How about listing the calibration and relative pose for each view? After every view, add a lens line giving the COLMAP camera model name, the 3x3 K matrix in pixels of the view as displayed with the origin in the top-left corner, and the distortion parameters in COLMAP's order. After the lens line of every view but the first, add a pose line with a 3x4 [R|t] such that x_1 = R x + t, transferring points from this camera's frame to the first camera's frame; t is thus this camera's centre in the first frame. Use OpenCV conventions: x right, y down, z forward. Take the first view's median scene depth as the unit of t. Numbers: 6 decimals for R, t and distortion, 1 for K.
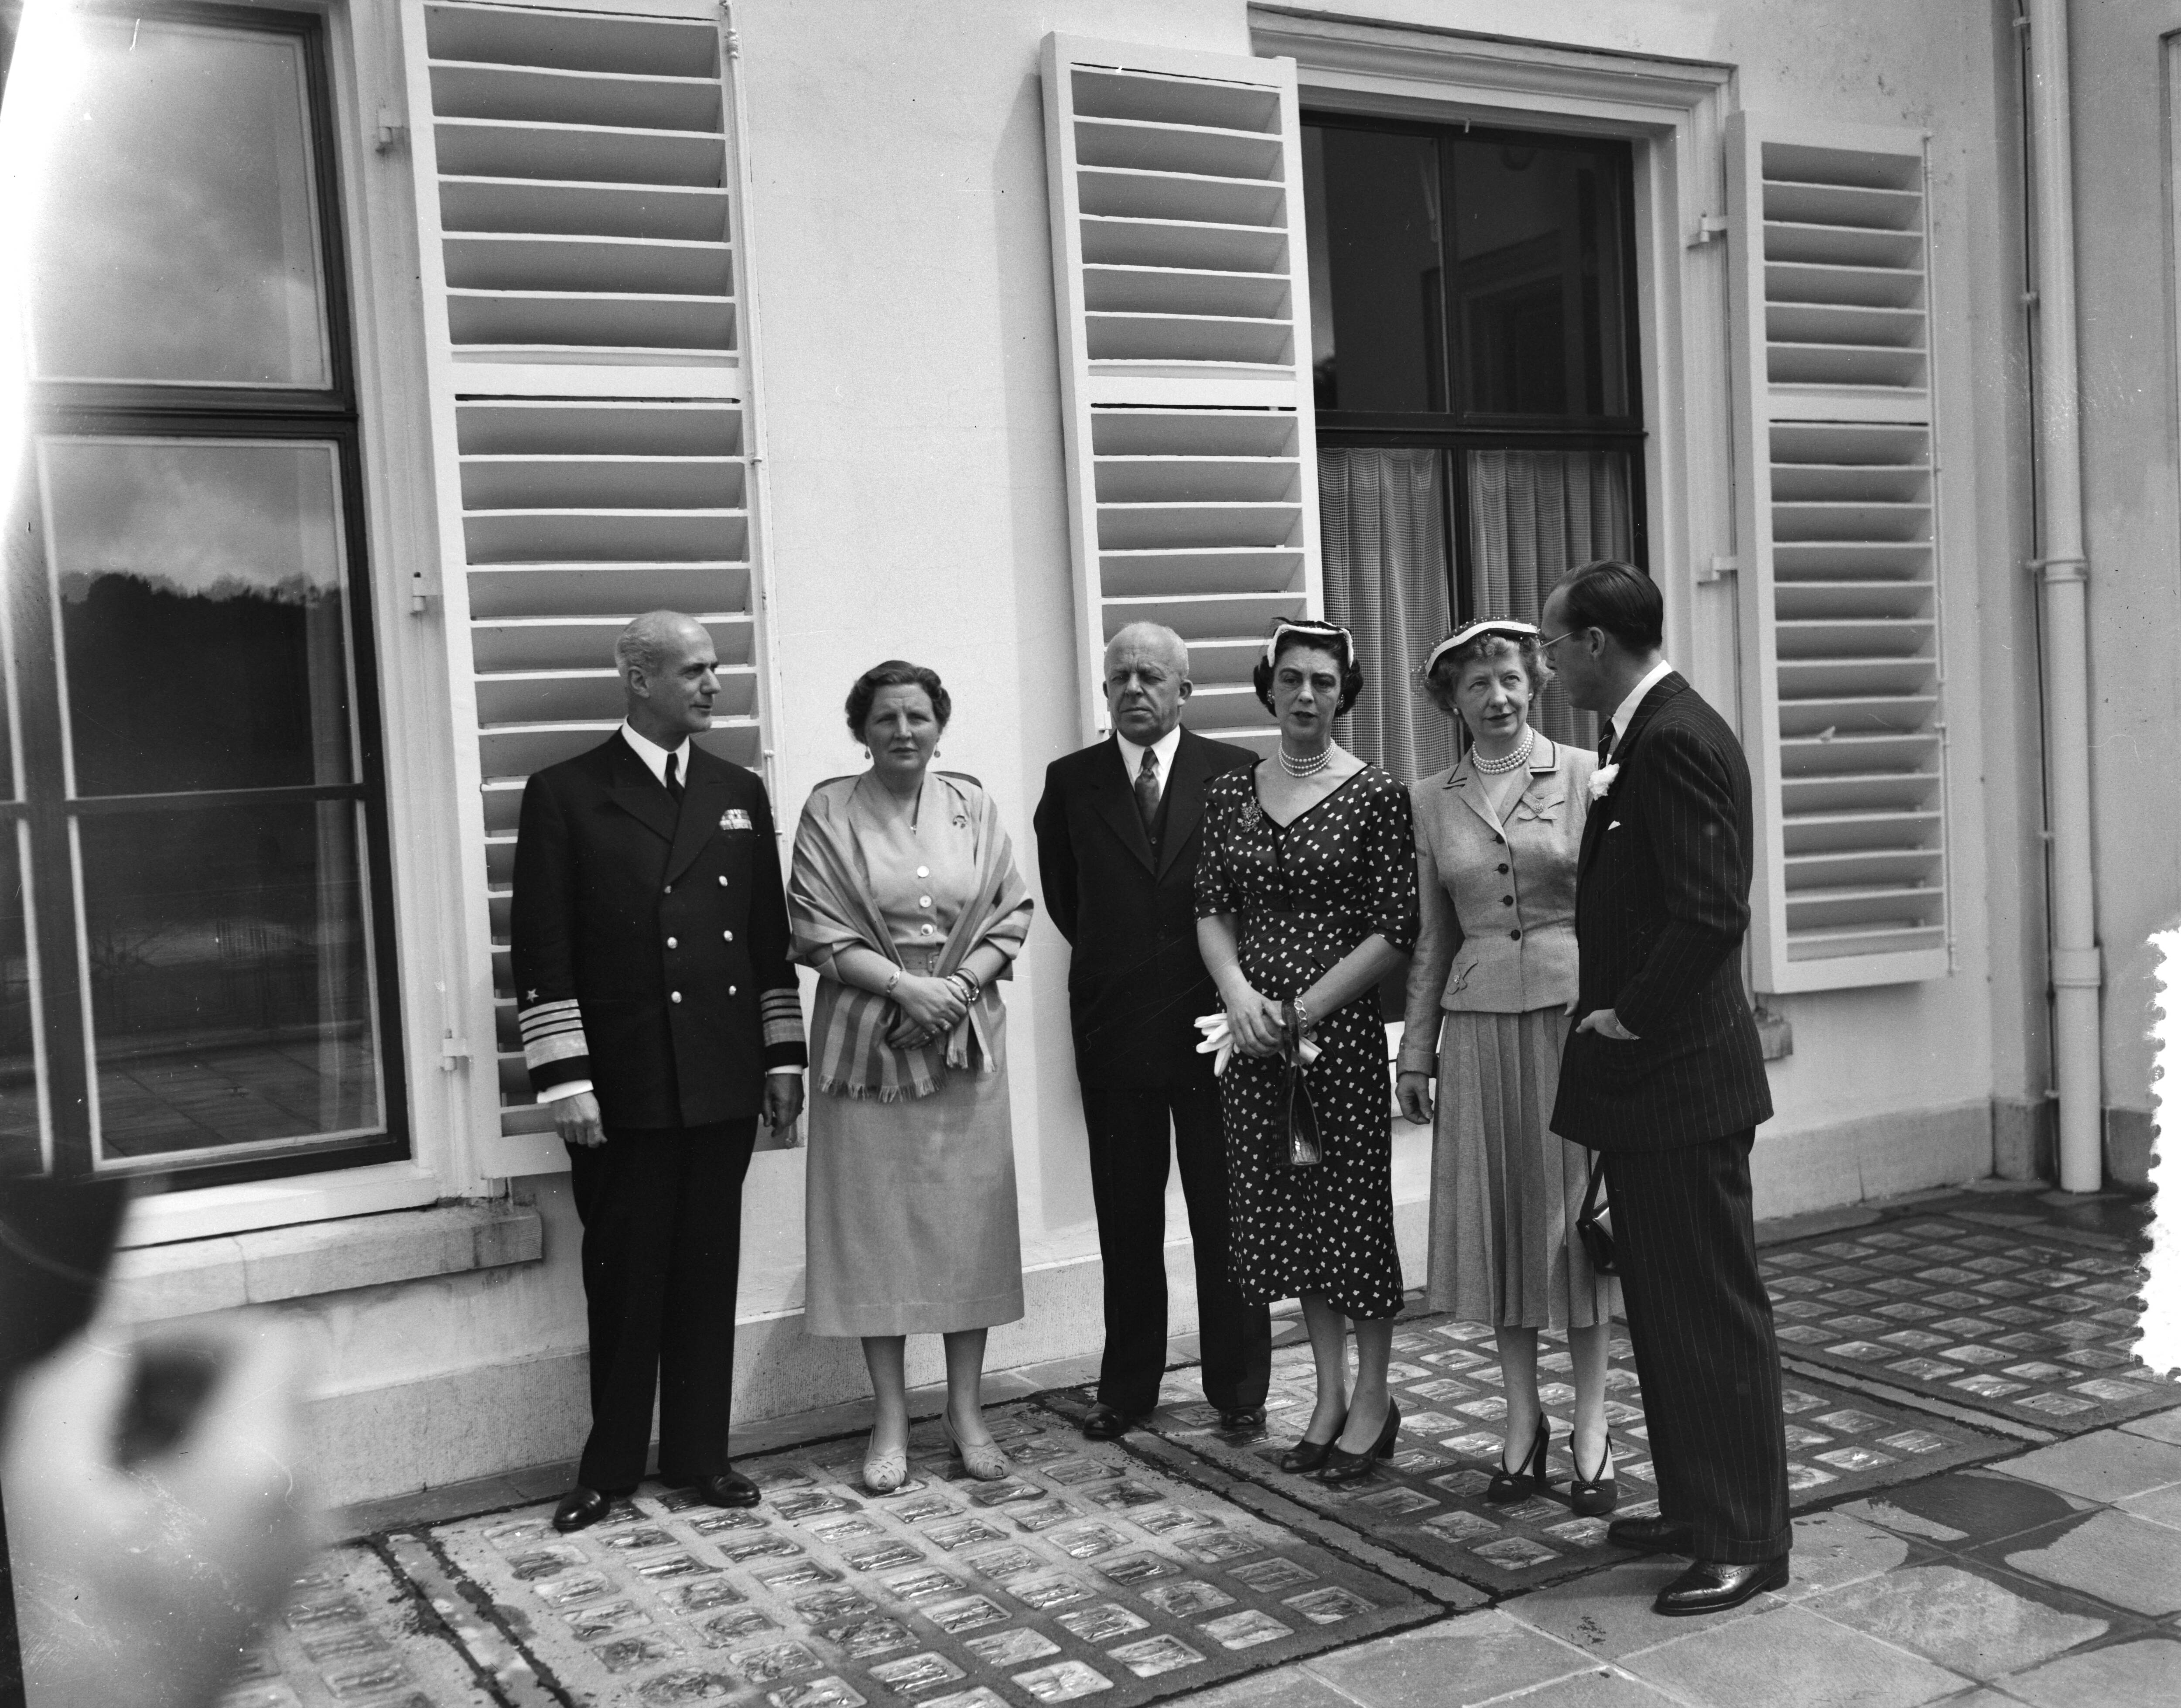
lens RADIAL K [[2296.7, 0, 1090.5], [0, 2296.7, 854.0], [0, 0, 1]] dist [0.008365, -0.011003]
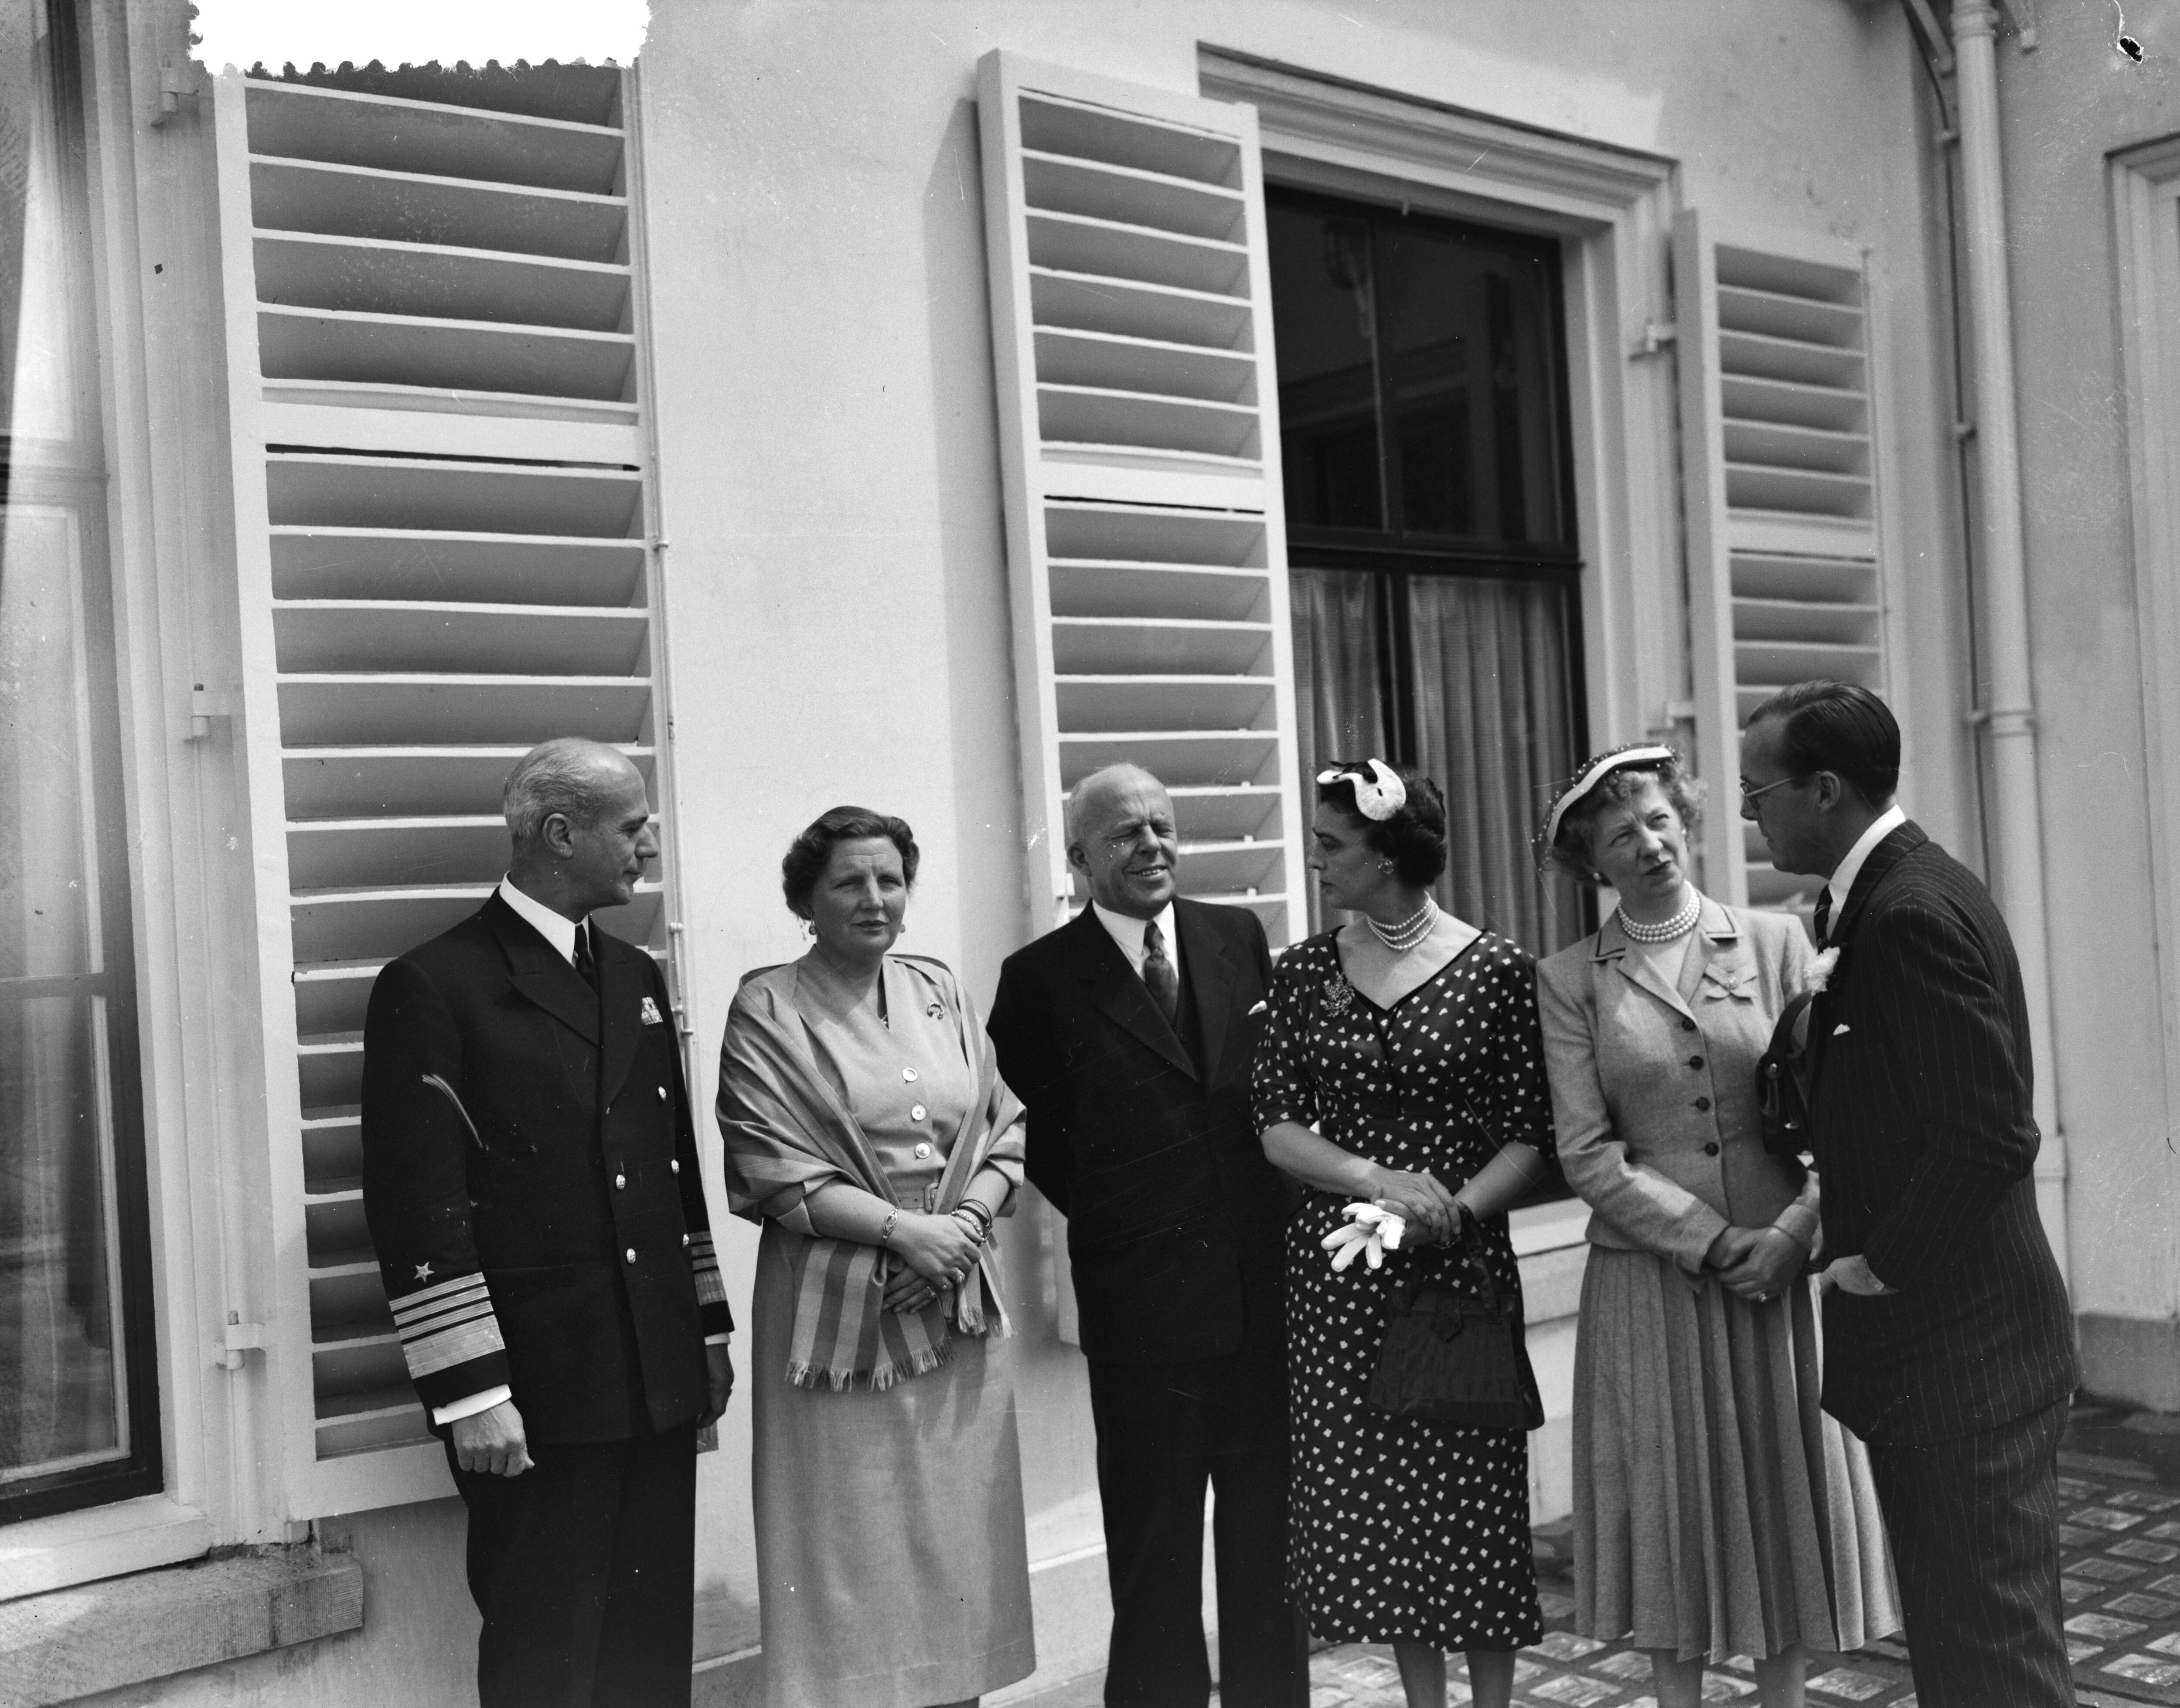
lens RADIAL K [[2358.9, 0, 1090.0], [0, 2358.9, 854.0], [0, 0, 1]] dist [0.002361, -0.021466]
pose [[0.980923, -0.002797, 0.194375, -0.148192], [0.019255, 0.996377, -0.082835, -0.000554], [-0.193440, 0.084998, 0.977423, 0.196633]]
